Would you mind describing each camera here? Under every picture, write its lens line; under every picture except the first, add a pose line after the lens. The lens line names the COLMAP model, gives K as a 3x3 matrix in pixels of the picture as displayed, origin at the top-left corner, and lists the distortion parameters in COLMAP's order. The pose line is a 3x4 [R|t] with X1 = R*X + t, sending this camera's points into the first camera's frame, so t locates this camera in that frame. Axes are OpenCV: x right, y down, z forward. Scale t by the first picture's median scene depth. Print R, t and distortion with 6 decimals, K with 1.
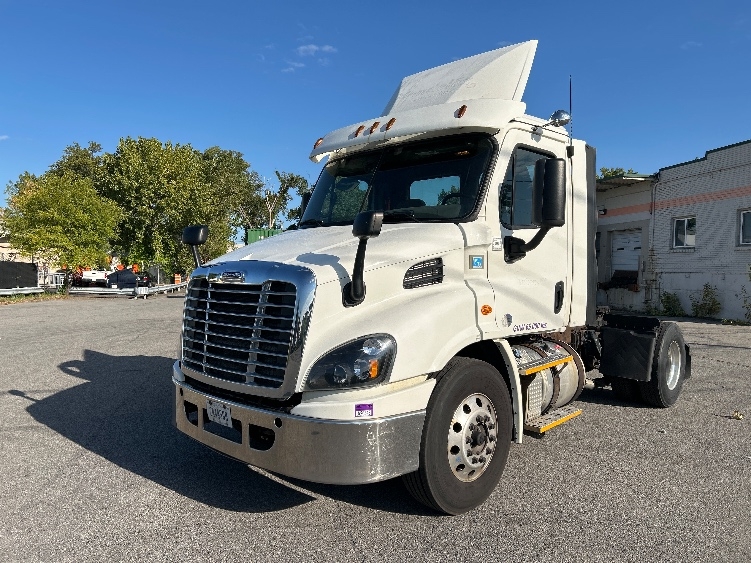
lens RADIAL K [[567.6, 0, 375.3], [0, 567.6, 285.2], [0, 0, 1]] dist [0.035044, -0.001041]
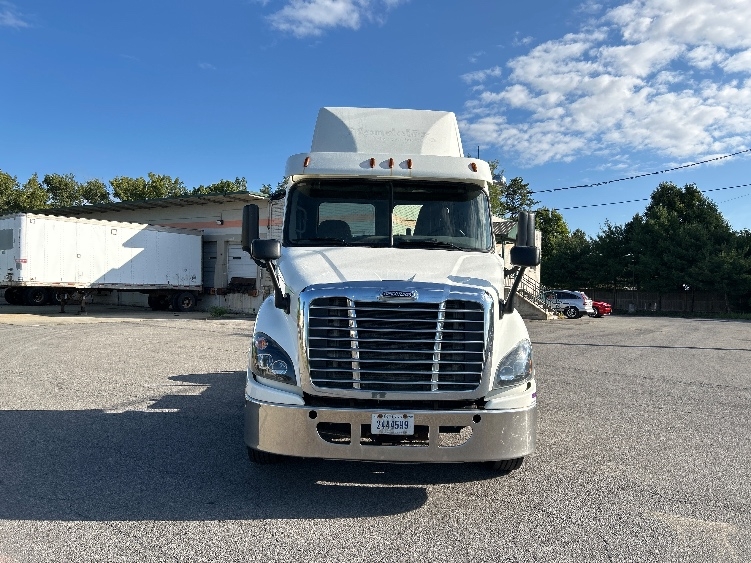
lens RADIAL K [[567.6, 0, 377.8], [0, 567.6, 281.1], [0, 0, 1]] dist [0.035044, -0.001041]
pose [[0.694705, 0.016142, 0.719113, -1.097217], [-0.007358, 0.999855, -0.015336, -0.025960], [-0.719257, 0.005363, 0.694723, 0.293860]]
